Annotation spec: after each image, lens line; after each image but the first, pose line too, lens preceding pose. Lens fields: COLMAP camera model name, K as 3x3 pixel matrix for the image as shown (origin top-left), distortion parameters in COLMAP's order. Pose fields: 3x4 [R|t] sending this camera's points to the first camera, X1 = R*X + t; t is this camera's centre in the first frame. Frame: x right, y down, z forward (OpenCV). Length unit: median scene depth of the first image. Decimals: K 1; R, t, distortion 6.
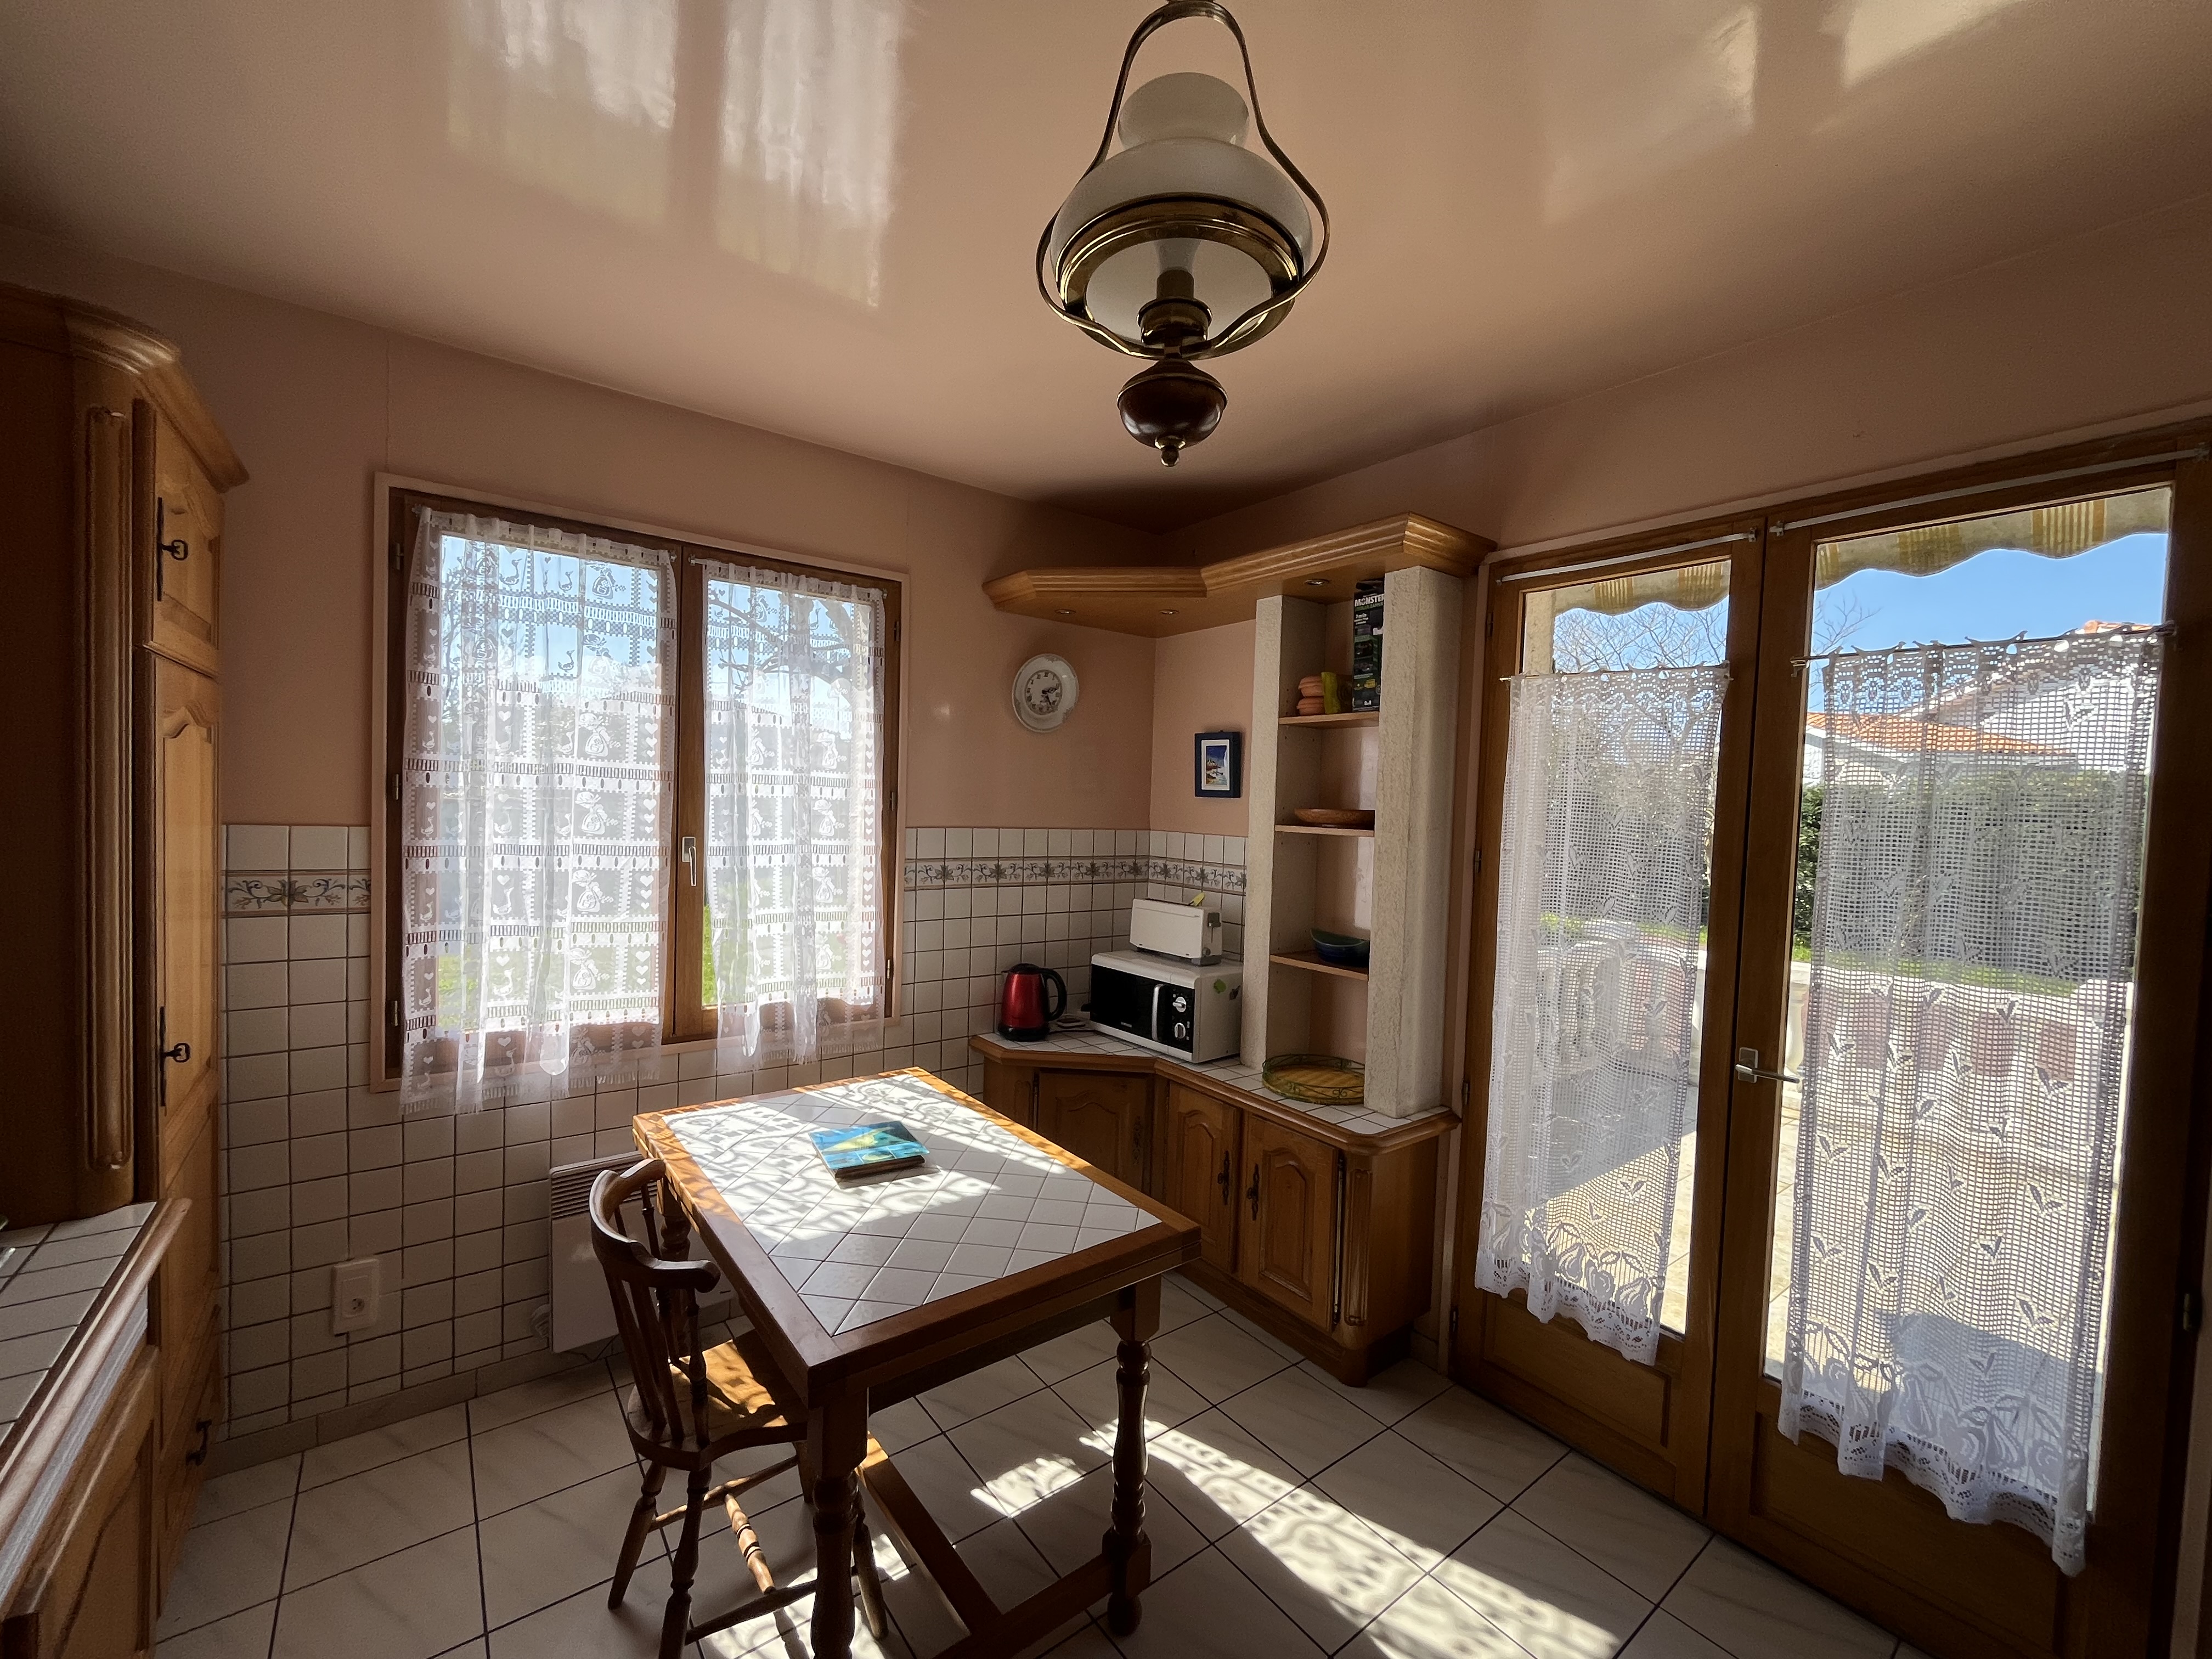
lens RADIAL K [[902.5, 0, 1096.1], [0, 902.5, 829.7], [0, 0, 1]] dist [-0.003573, 0.000359]
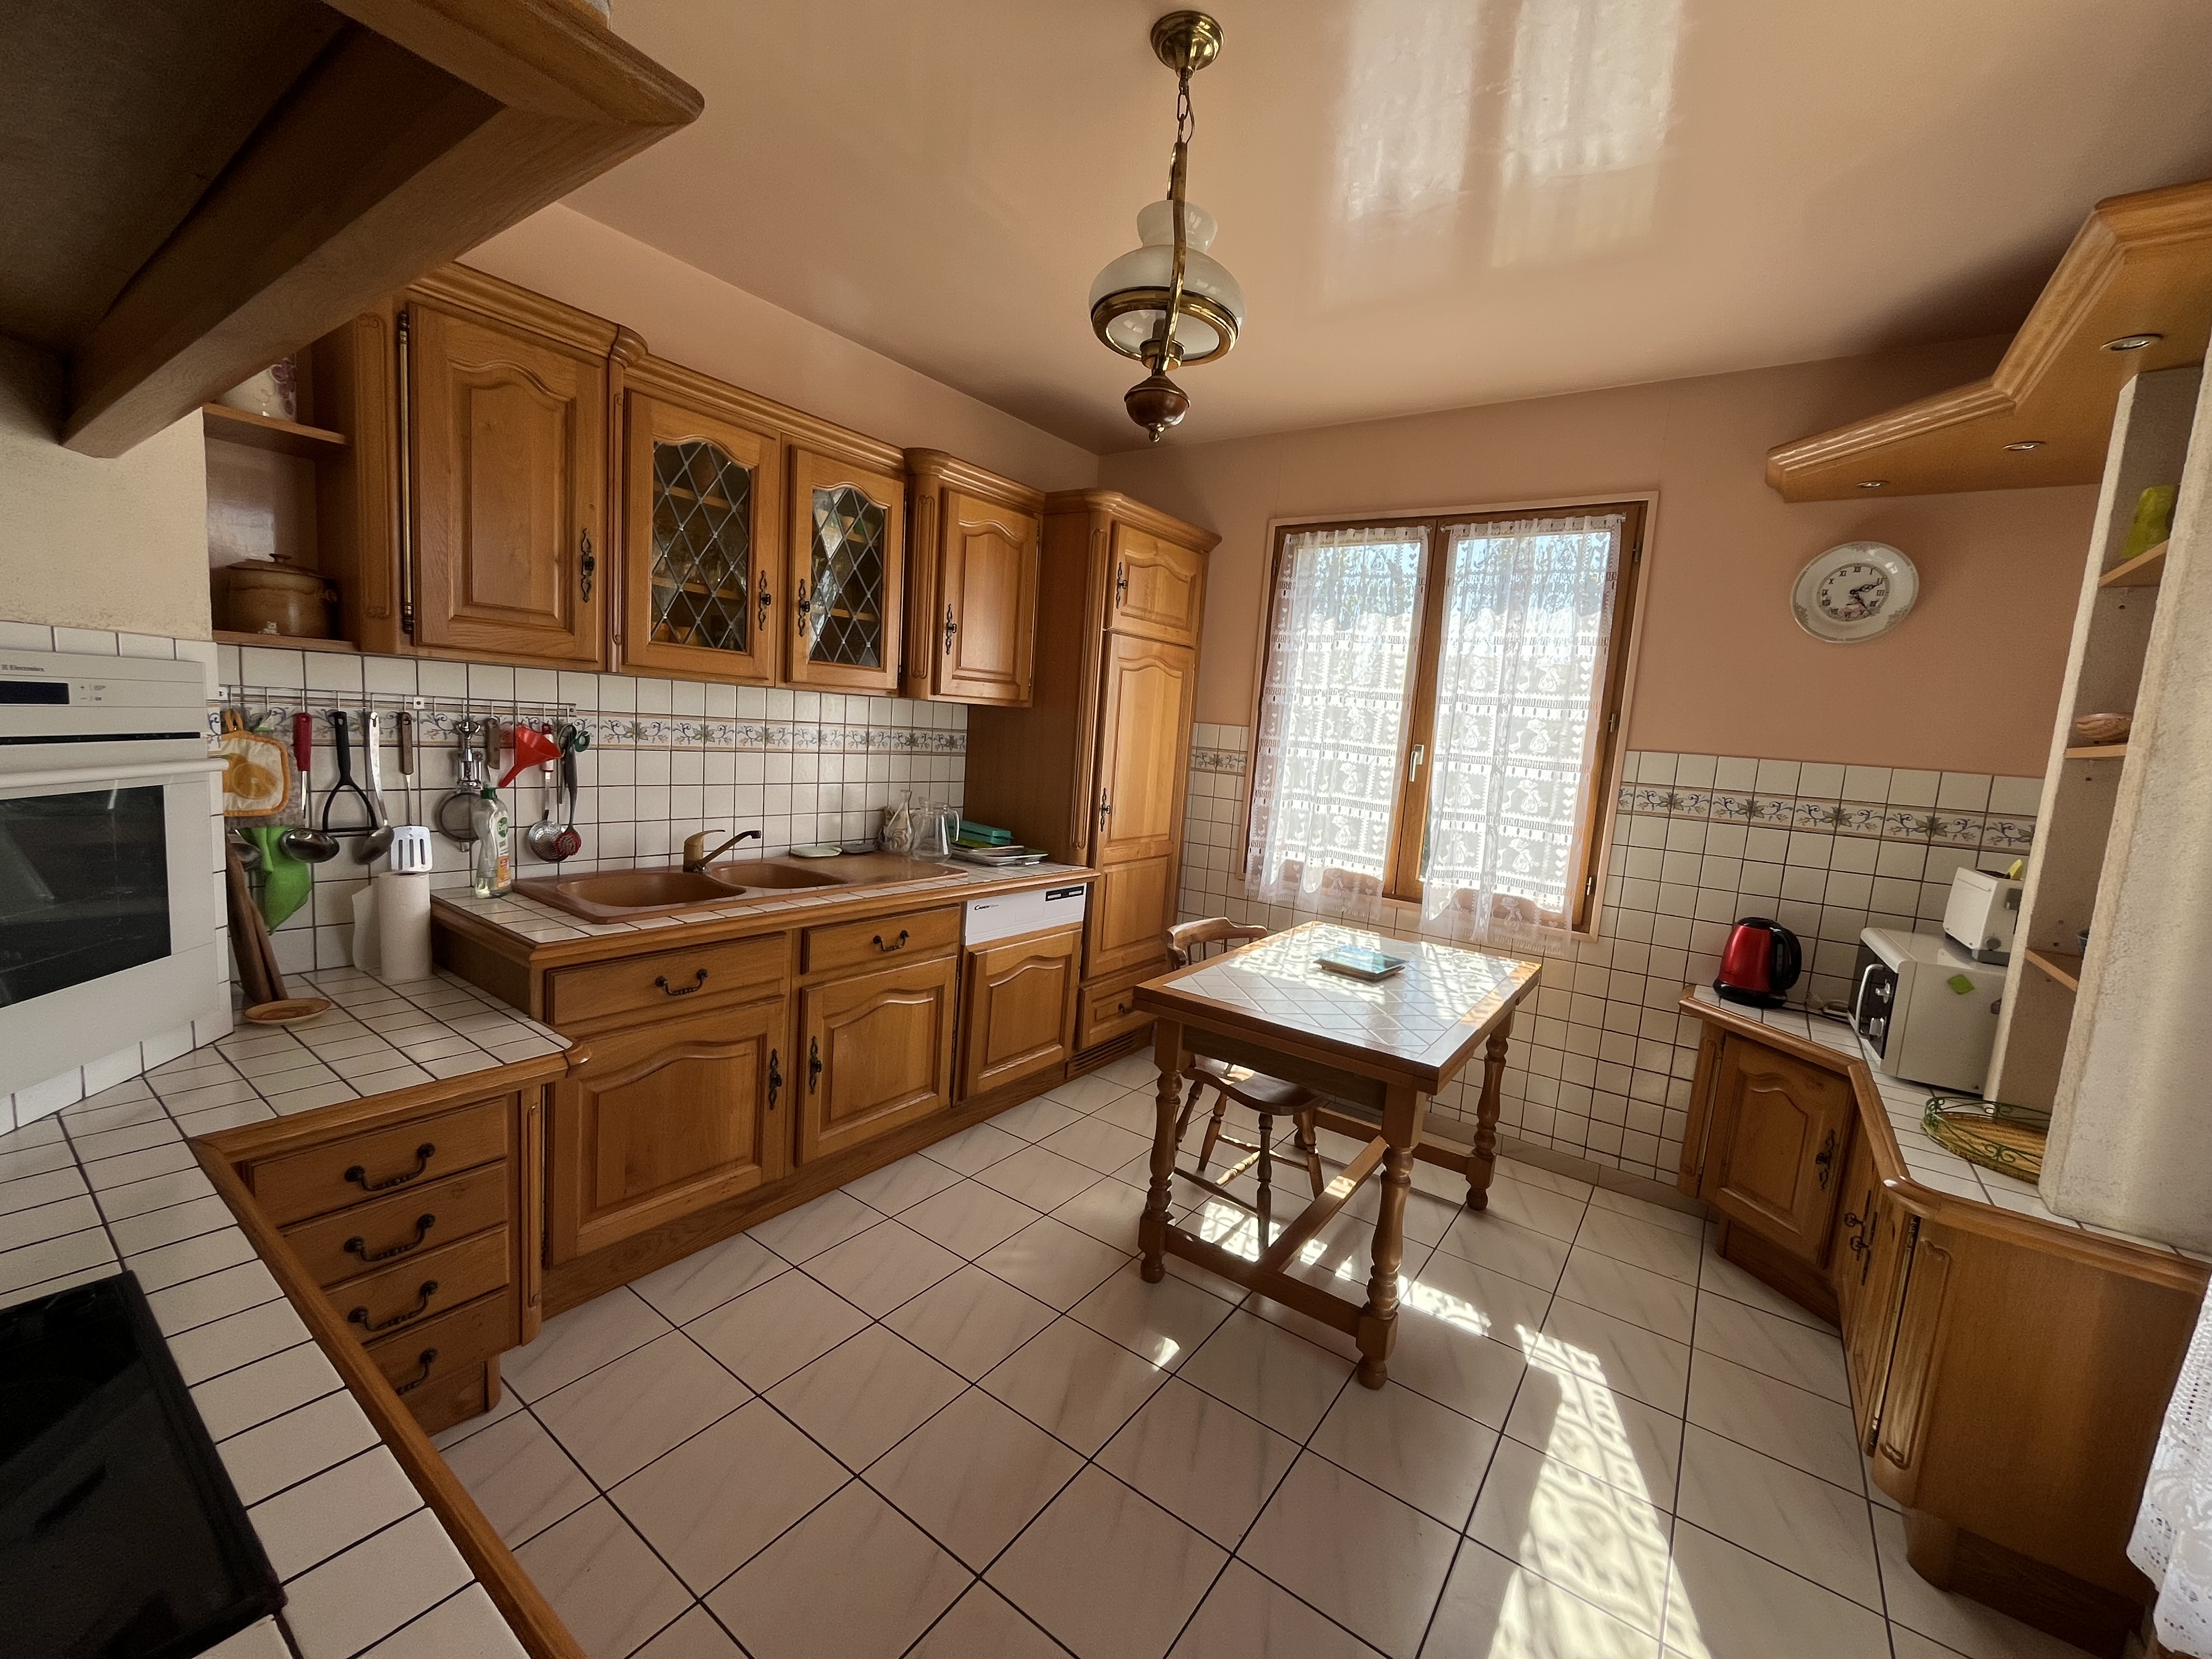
lens RADIAL K [[902.5, 0, 1099.7], [0, 902.5, 833.9], [0, 0, 1]] dist [-0.003573, 0.000359]
pose [[0.291149, 0.104599, -0.950942, 0.685449], [-0.096164, 0.992170, 0.079691, 0.078500], [0.951832, 0.068245, 0.298928, 0.183722]]
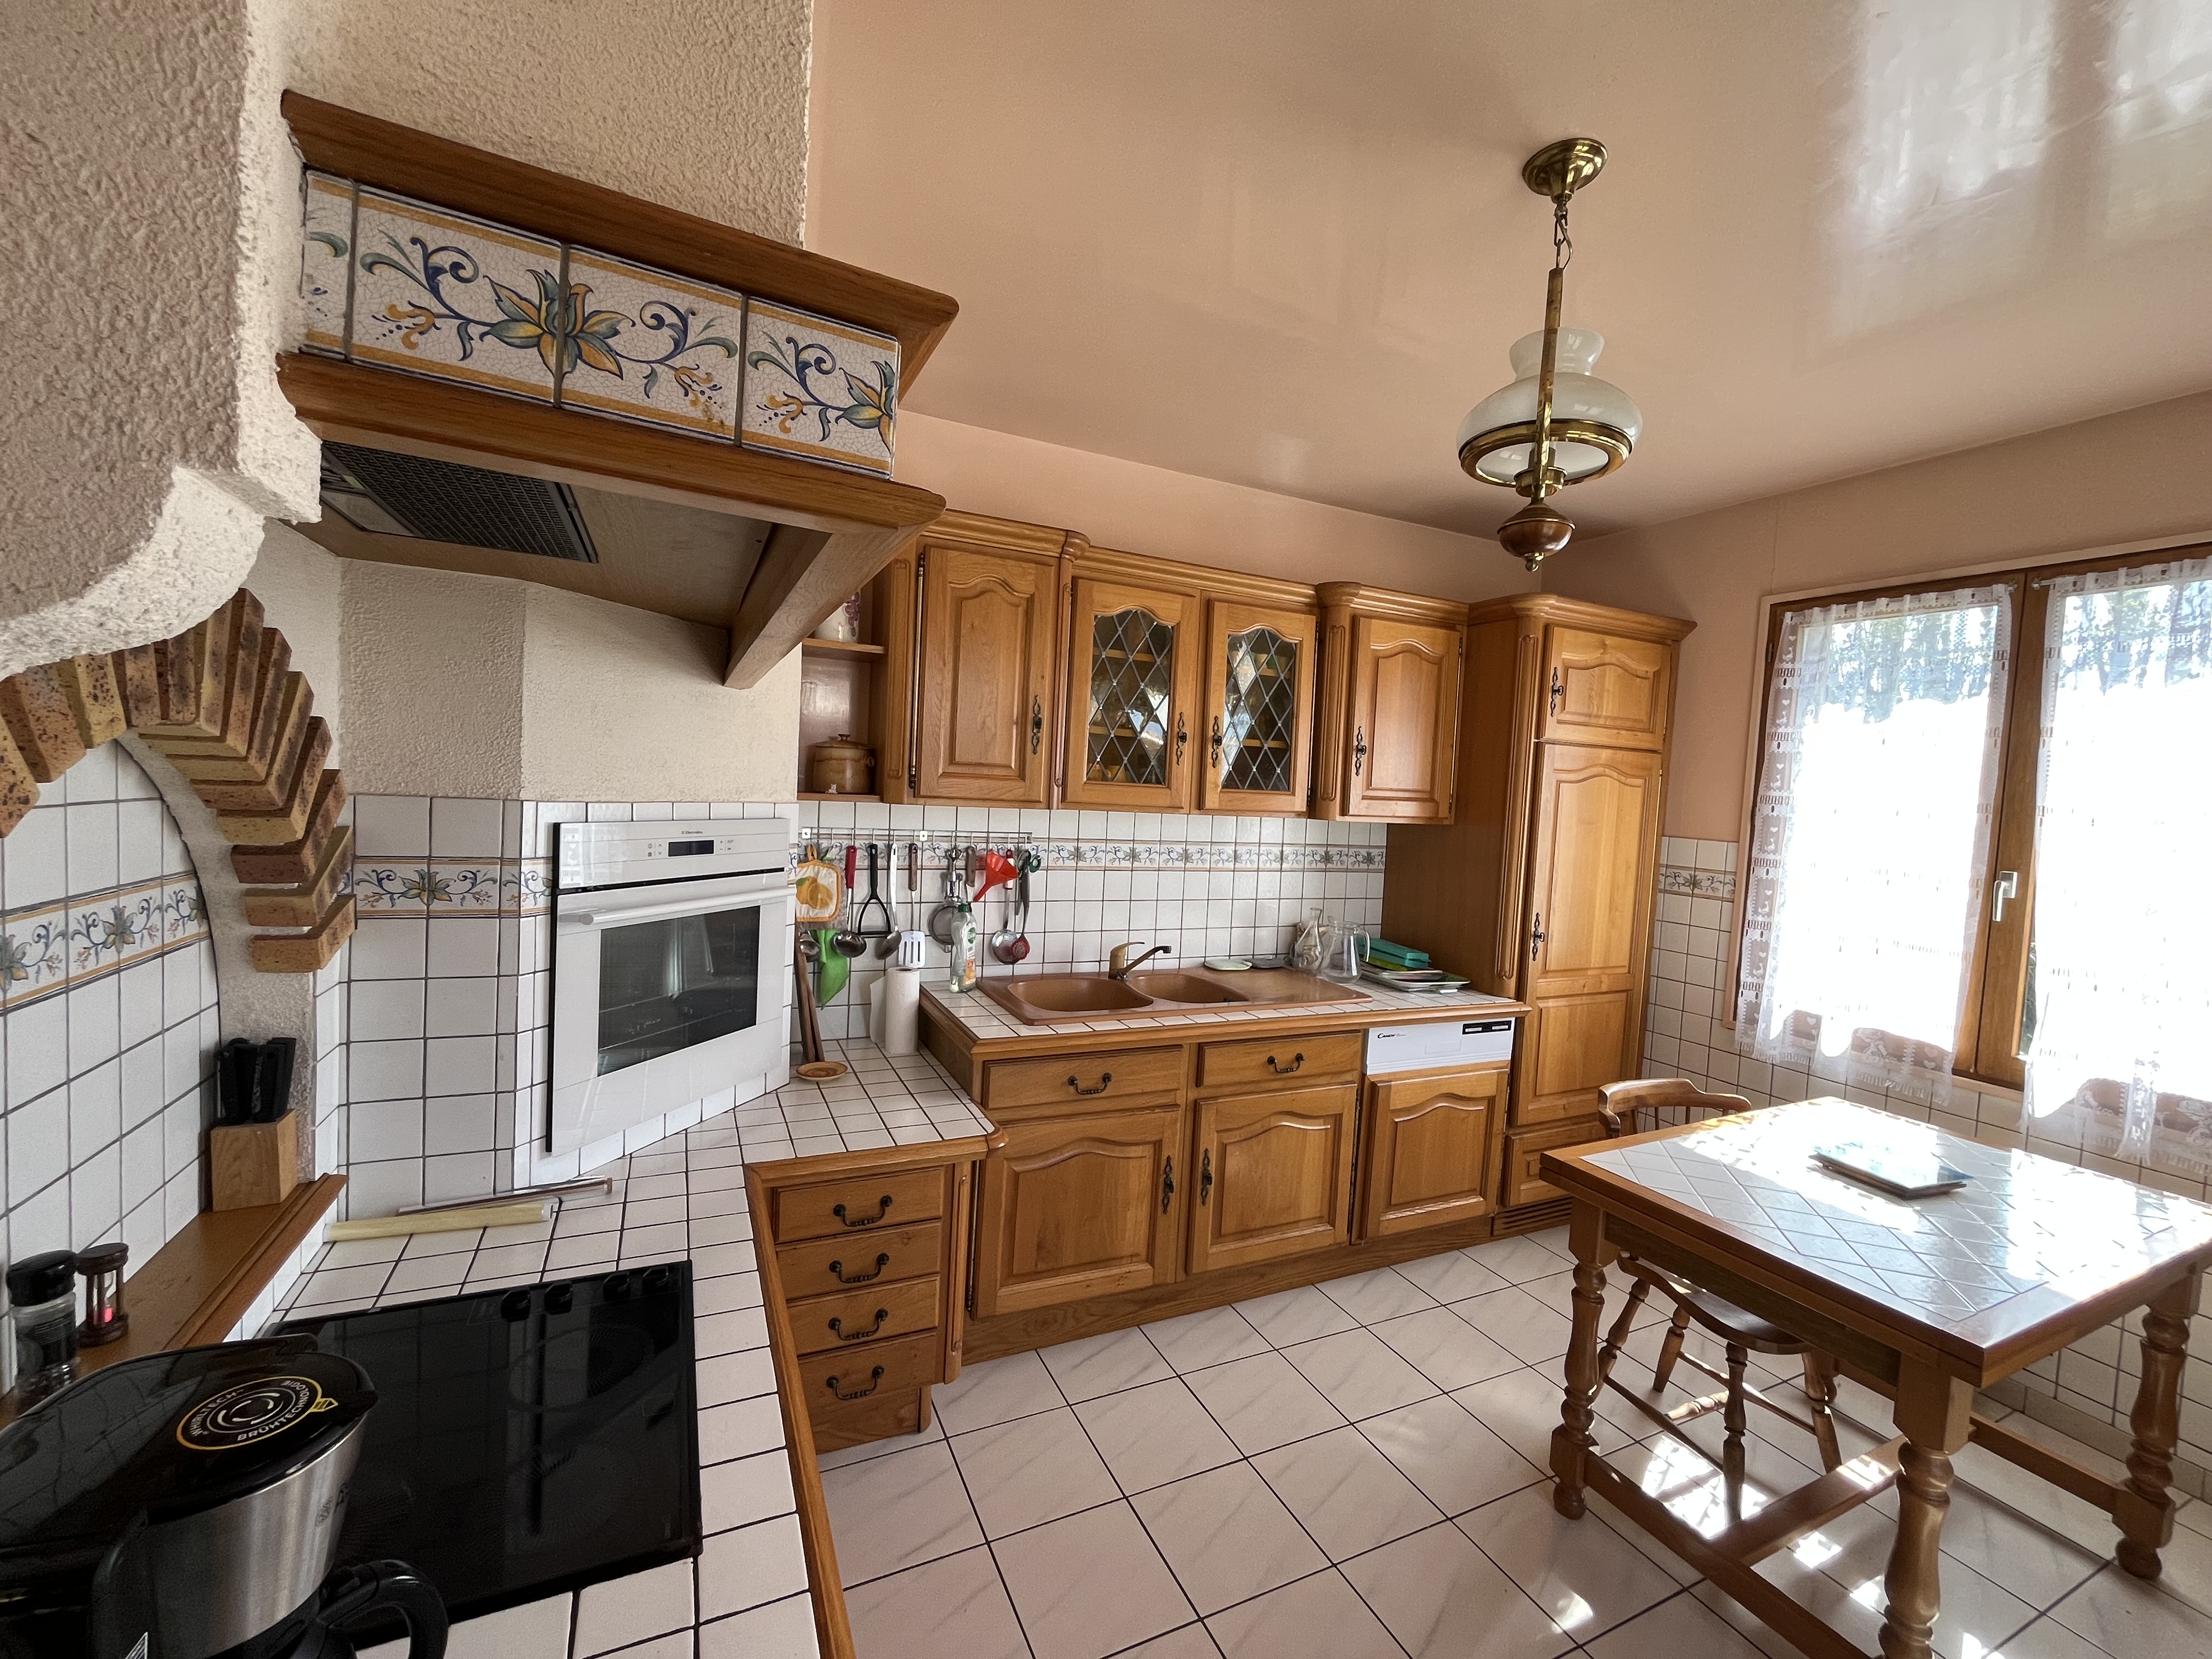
lens RADIAL K [[902.5, 0, 1098.9], [0, 902.5, 832.6], [0, 0, 1]] dist [-0.003573, 0.000359]
pose [[-0.209892, 0.007118, -0.977699, 0.709022], [-0.091811, 0.995411, 0.026957, 0.030713], [0.973404, 0.095422, -0.208276, 0.257340]]
